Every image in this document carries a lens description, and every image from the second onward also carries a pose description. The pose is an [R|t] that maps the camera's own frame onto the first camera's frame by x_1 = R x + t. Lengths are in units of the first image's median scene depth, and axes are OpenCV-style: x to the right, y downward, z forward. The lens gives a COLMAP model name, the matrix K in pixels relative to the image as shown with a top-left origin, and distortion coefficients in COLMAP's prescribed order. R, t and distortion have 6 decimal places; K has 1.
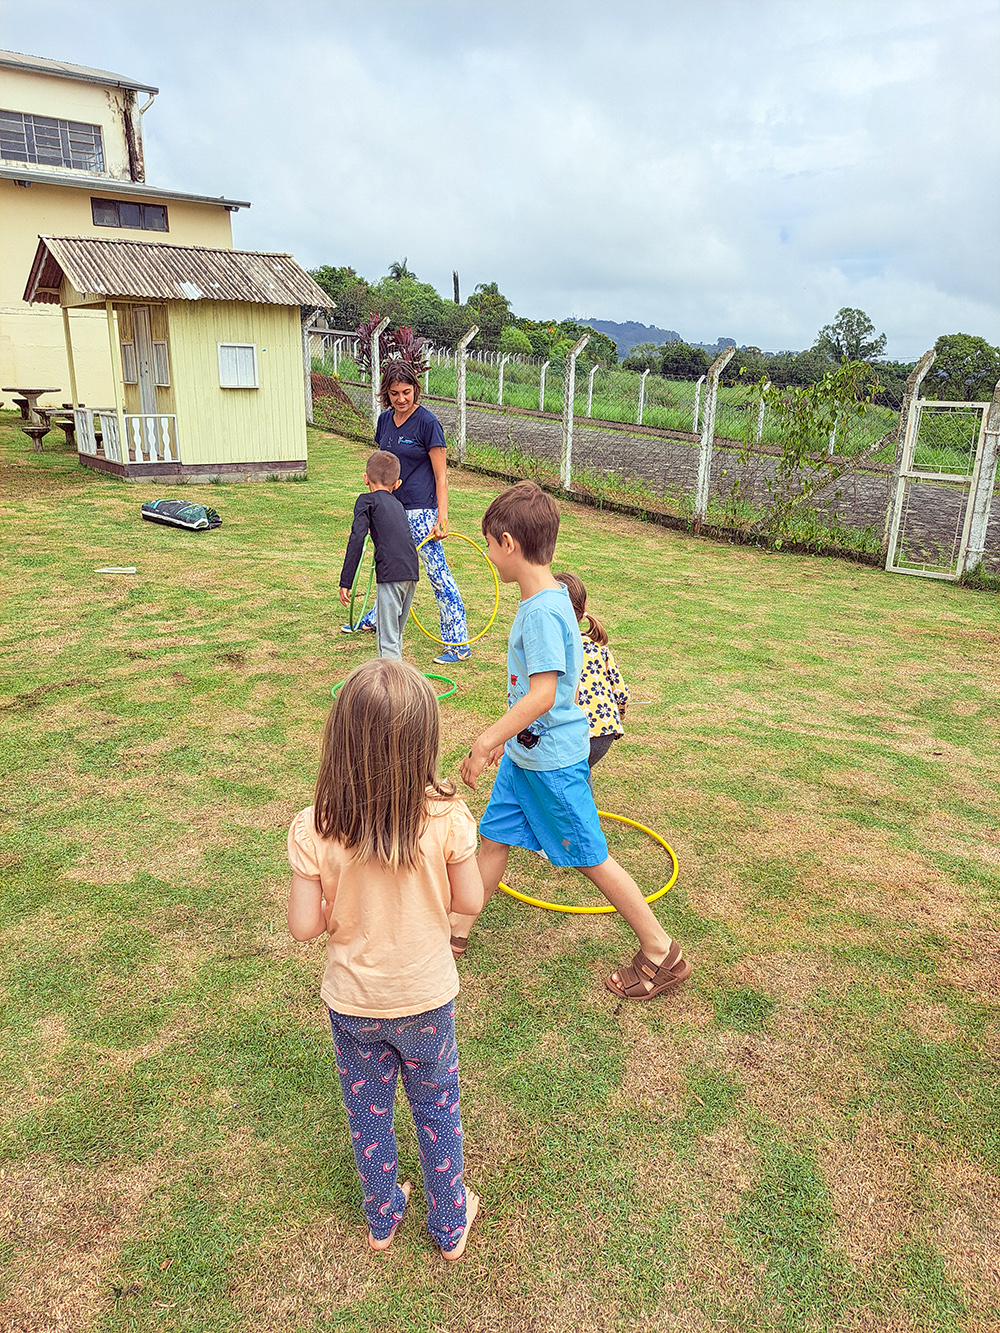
lens RADIAL K [[970.5, 0, 508.2], [0, 970.5, 680.2], [0, 0, 1]] dist [0.052942, -0.037362]
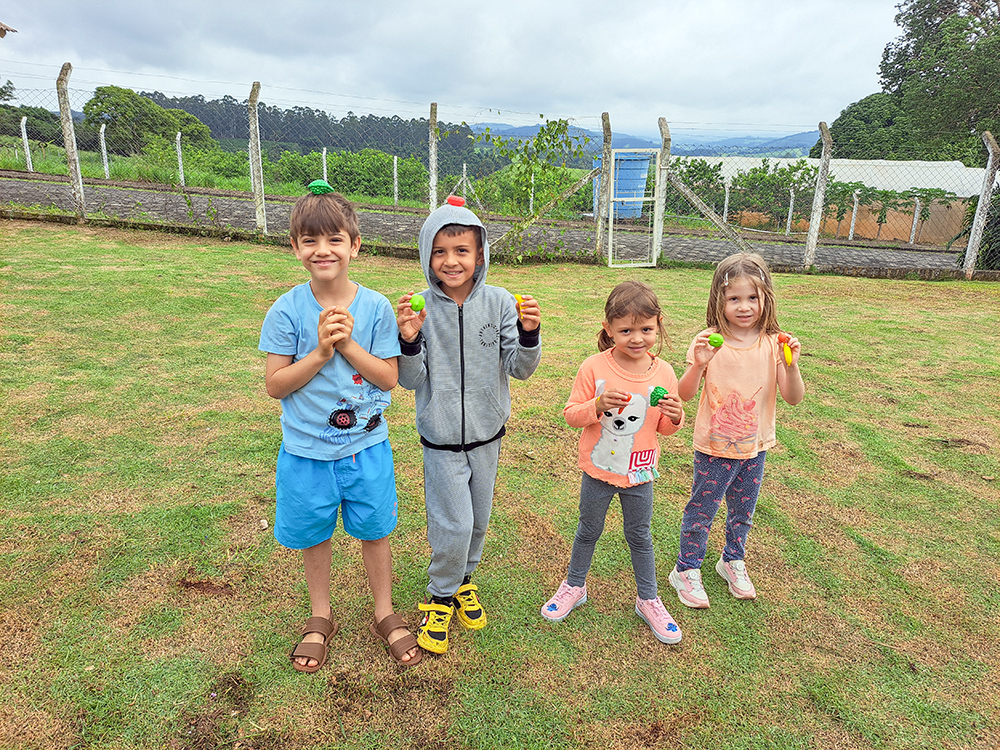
lens RADIAL K [[728.0, 0, 495.3], [0, 728.0, 379.4], [0, 0, 1]] dist [0.052942, -0.037362]
pose [[0.595334, -0.257948, 0.760947, -0.456782], [0.228134, 0.962355, 0.147739, -0.118386], [-0.770411, 0.085644, 0.631769, 0.366782]]
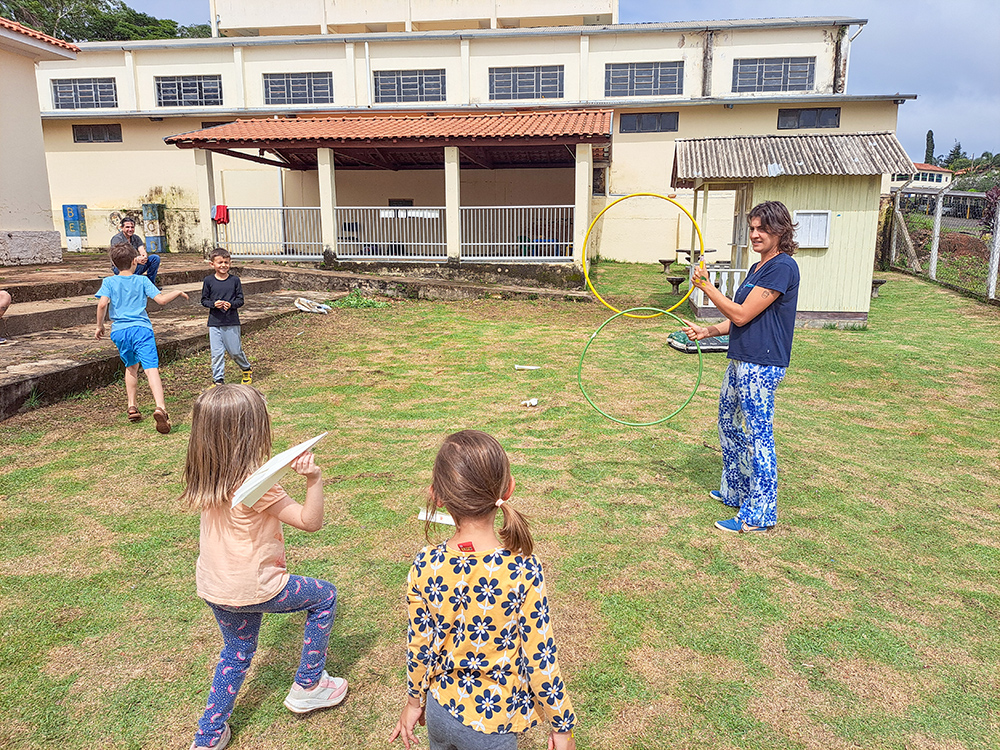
lens RADIAL K [[728.0, 0, 505.4], [0, 728.0, 376.8], [0, 0, 1]] dist [0.052942, -0.037362]
pose [[0.685136, 0.133374, -0.716101, 0.121040], [-0.216884, 0.975858, -0.025752, -0.050875], [0.695378, 0.172955, 0.697522, 0.173712]]
